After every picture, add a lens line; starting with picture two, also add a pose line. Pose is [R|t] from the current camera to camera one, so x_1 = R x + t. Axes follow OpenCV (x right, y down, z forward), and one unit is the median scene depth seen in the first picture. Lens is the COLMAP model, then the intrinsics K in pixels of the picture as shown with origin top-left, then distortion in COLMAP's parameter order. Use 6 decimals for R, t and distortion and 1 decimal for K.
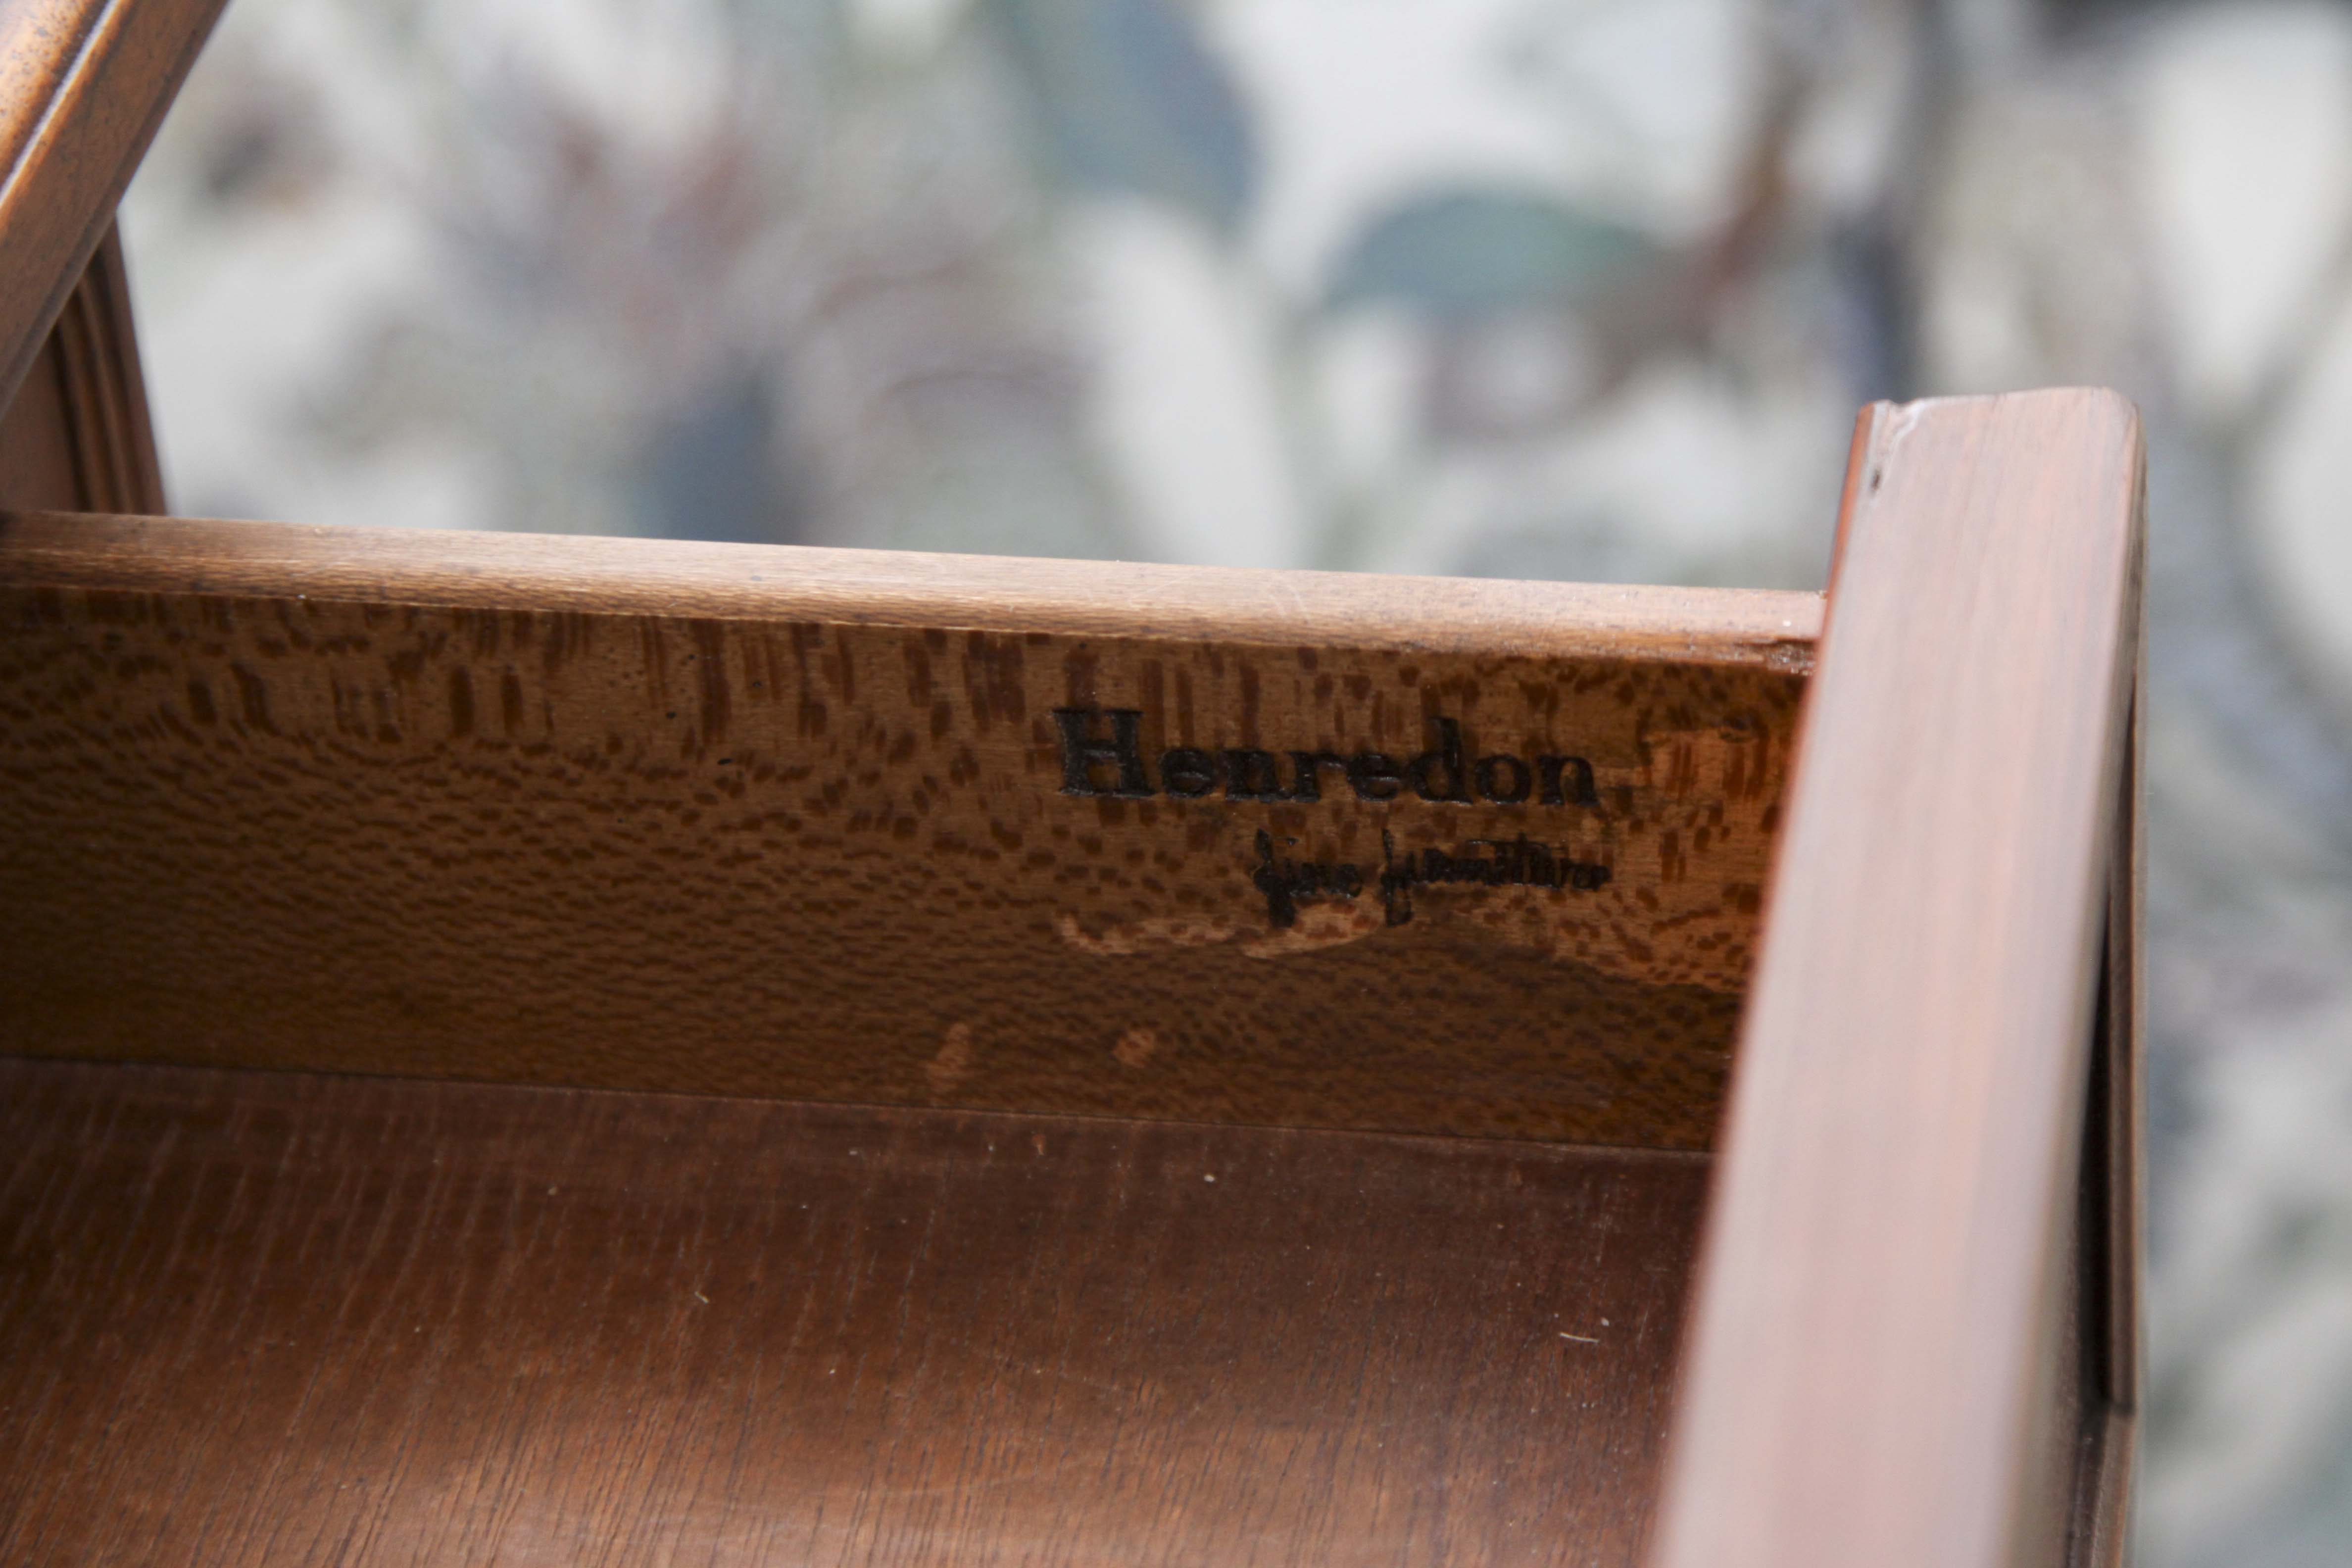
lens RADIAL K [[7573.1, 0, 1176.0], [0, 7573.1, 784.0], [0, 0, 1]] dist [0.204341, -0.213627]
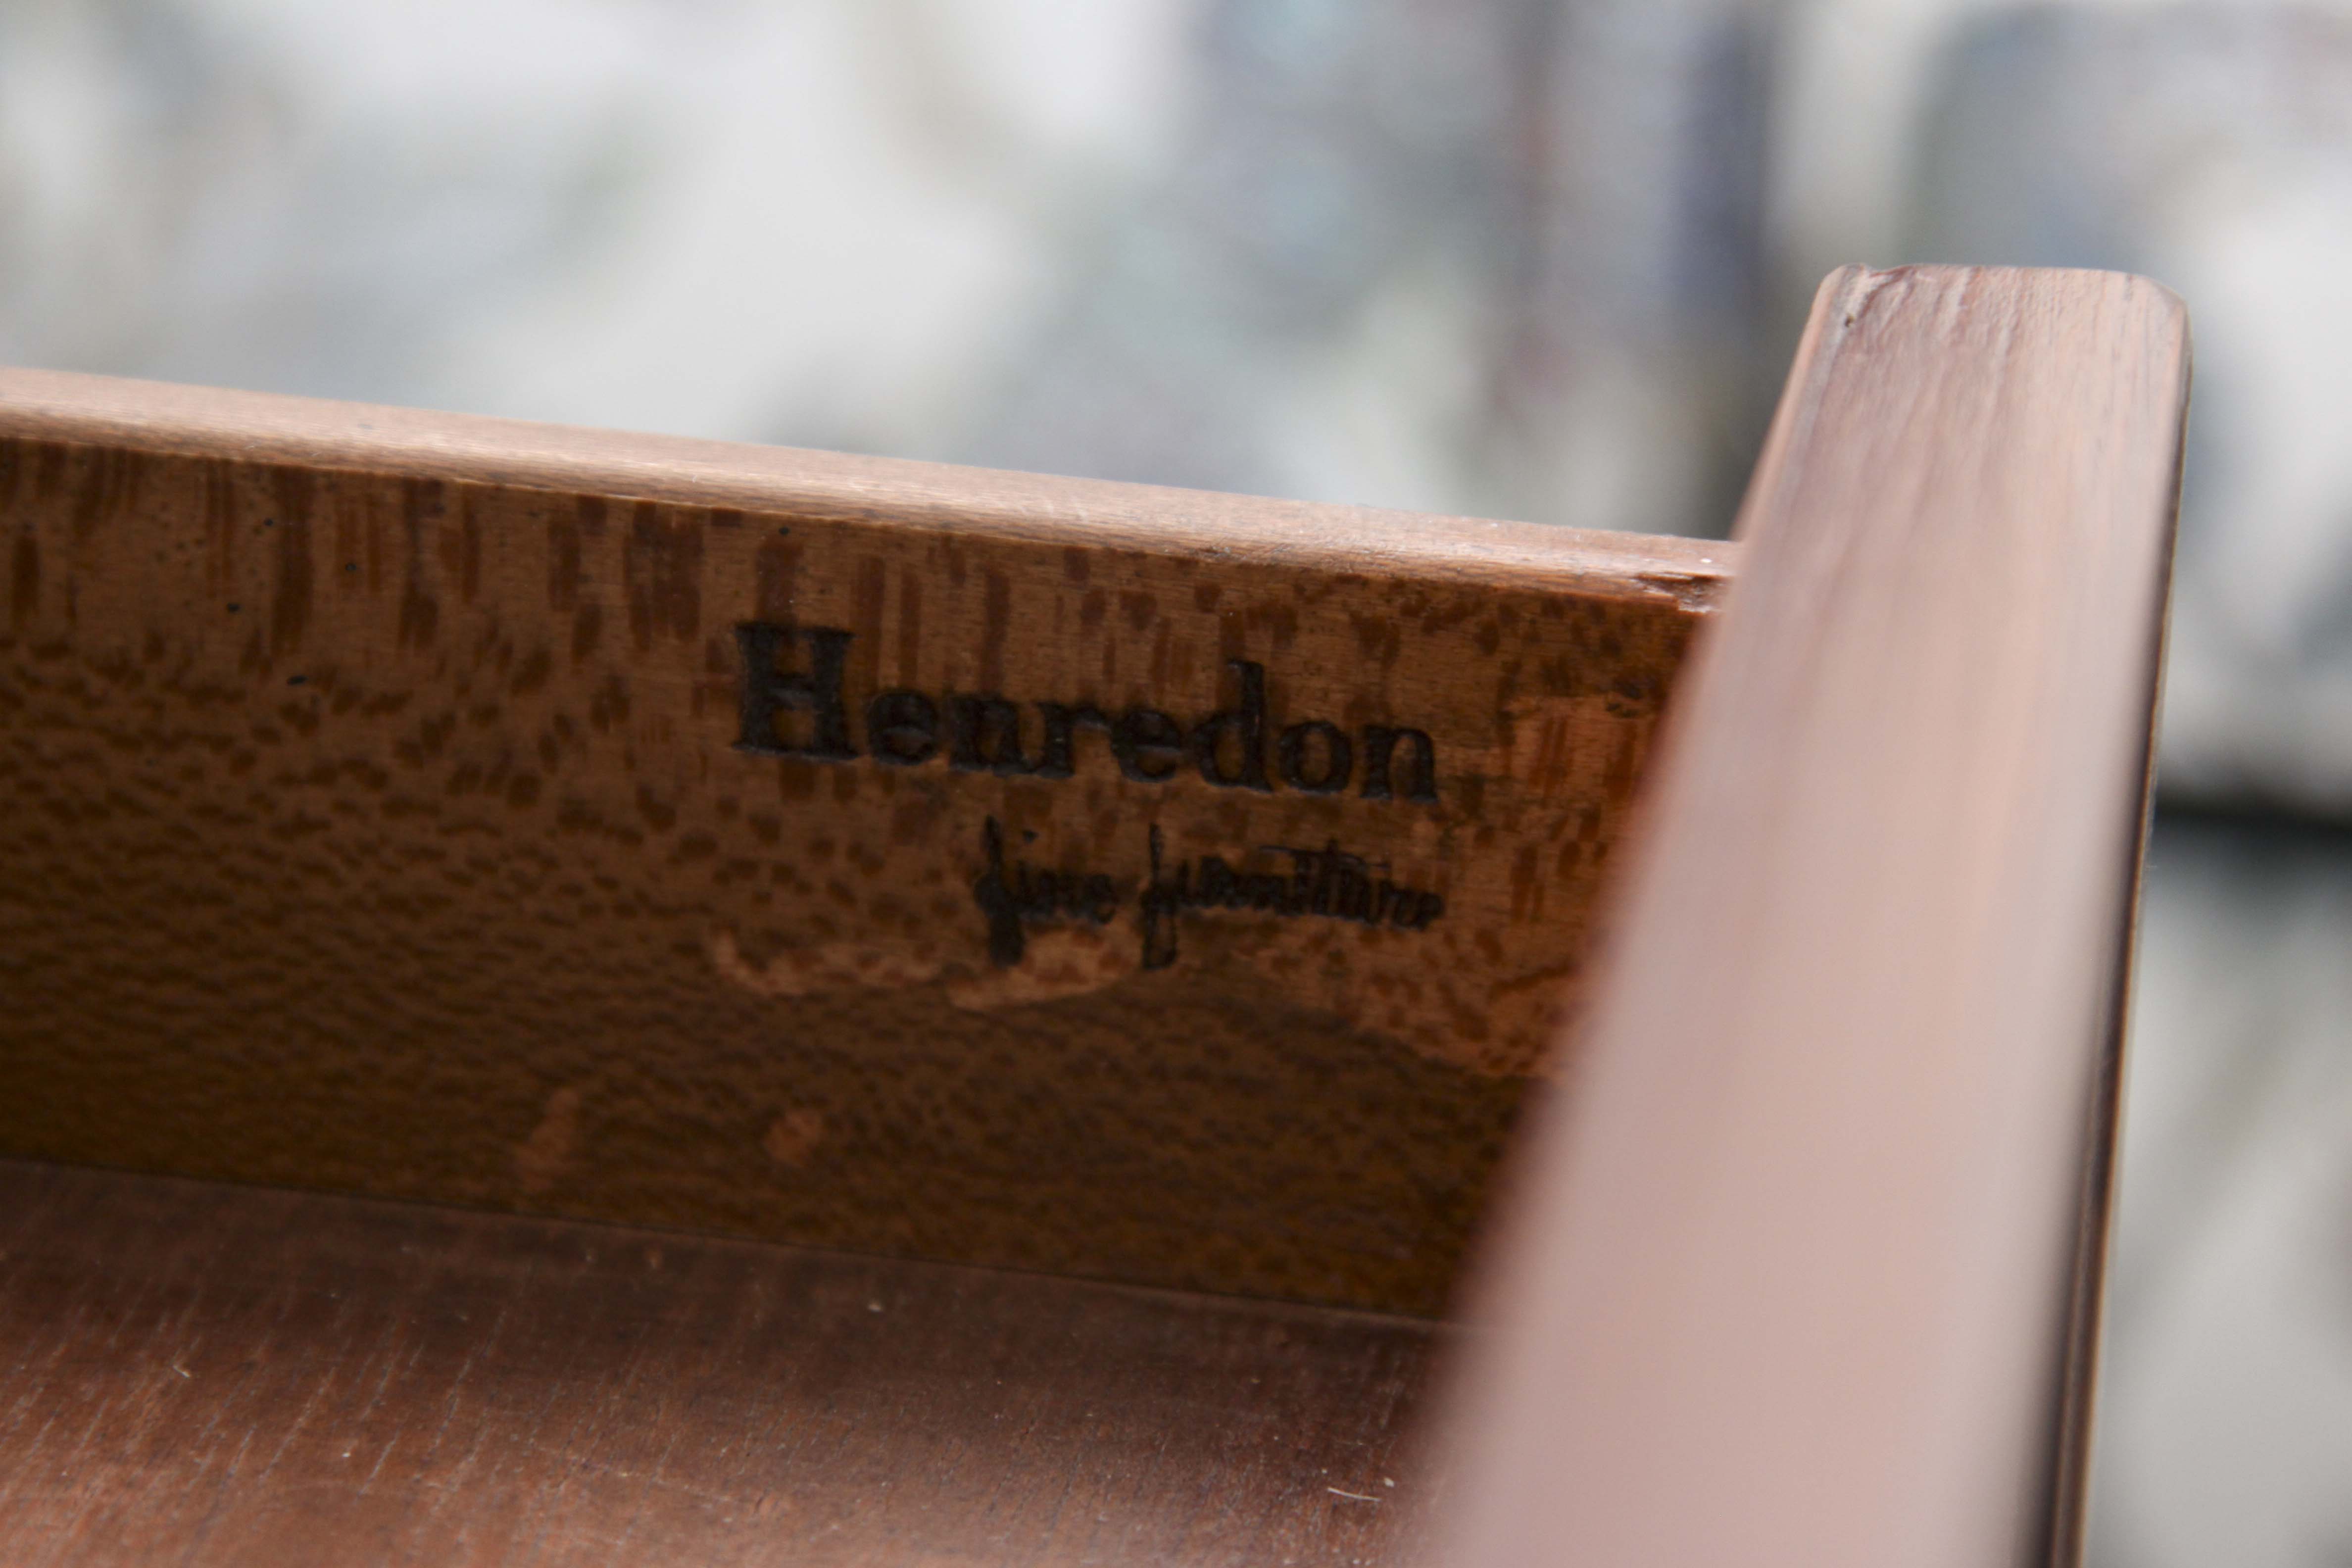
lens RADIAL K [[7573.1, 0, 1176.0], [0, 7573.1, 784.0], [0, 0, 1]] dist [0.204341, -0.213627]
pose [[0.994534, 0.099141, 0.032763, 0.004404], [-0.089183, 0.969743, -0.227253, 0.173787], [-0.054302, 0.223089, 0.973284, 0.255887]]
